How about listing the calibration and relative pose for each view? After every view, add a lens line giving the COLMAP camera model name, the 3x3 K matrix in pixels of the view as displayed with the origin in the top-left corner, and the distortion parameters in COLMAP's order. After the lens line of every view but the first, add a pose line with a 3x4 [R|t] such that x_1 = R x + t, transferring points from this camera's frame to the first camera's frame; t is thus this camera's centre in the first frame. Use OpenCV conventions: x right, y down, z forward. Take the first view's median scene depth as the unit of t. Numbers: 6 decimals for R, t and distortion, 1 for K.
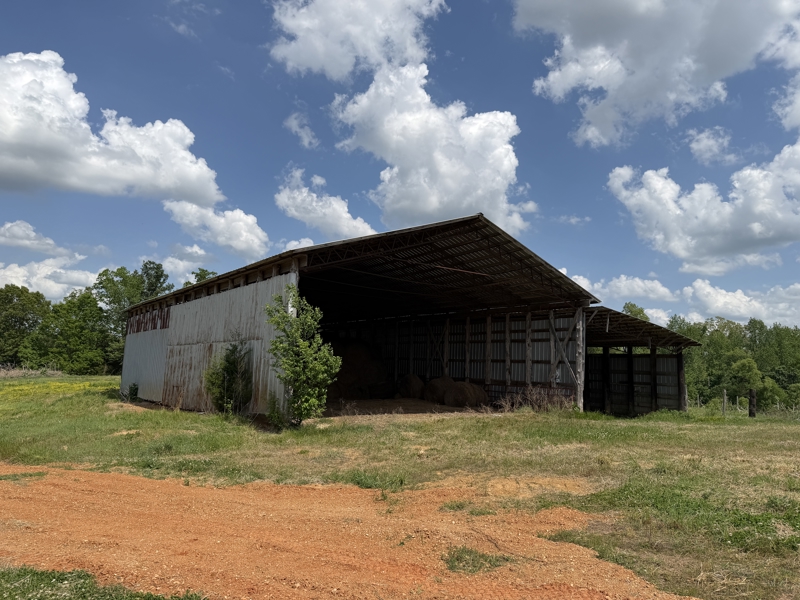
lens RADIAL K [[556.2, 0, 400.0], [0, 556.2, 300.0], [0, 0, 1]] dist [0.079913, -0.002190]
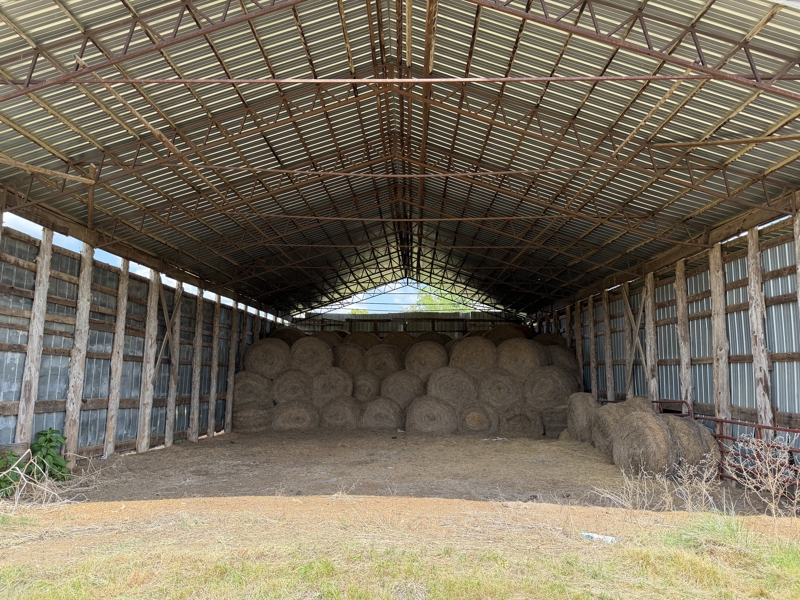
lens RADIAL K [[556.2, 0, 400.0], [0, 556.2, 300.0], [0, 0, 1]] dist [0.079913, -0.002190]
pose [[0.788743, -0.103494, -0.605948, 0.266111], [0.088194, 0.994580, -0.055071, 0.080298], [0.608363, -0.010004, 0.793596, 0.632038]]
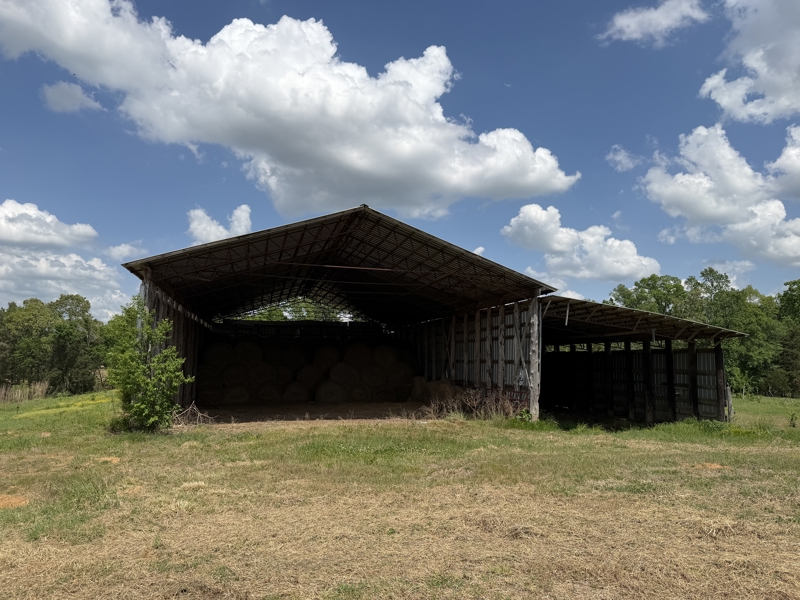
lens RADIAL K [[556.2, 0, 400.0], [0, 556.2, 300.0], [0, 0, 1]] dist [0.079913, -0.002190]
pose [[0.927351, -0.061731, -0.369065, 0.445536], [0.062814, 0.997984, -0.009092, 0.011666], [0.368883, -0.014751, 0.929359, 0.134506]]
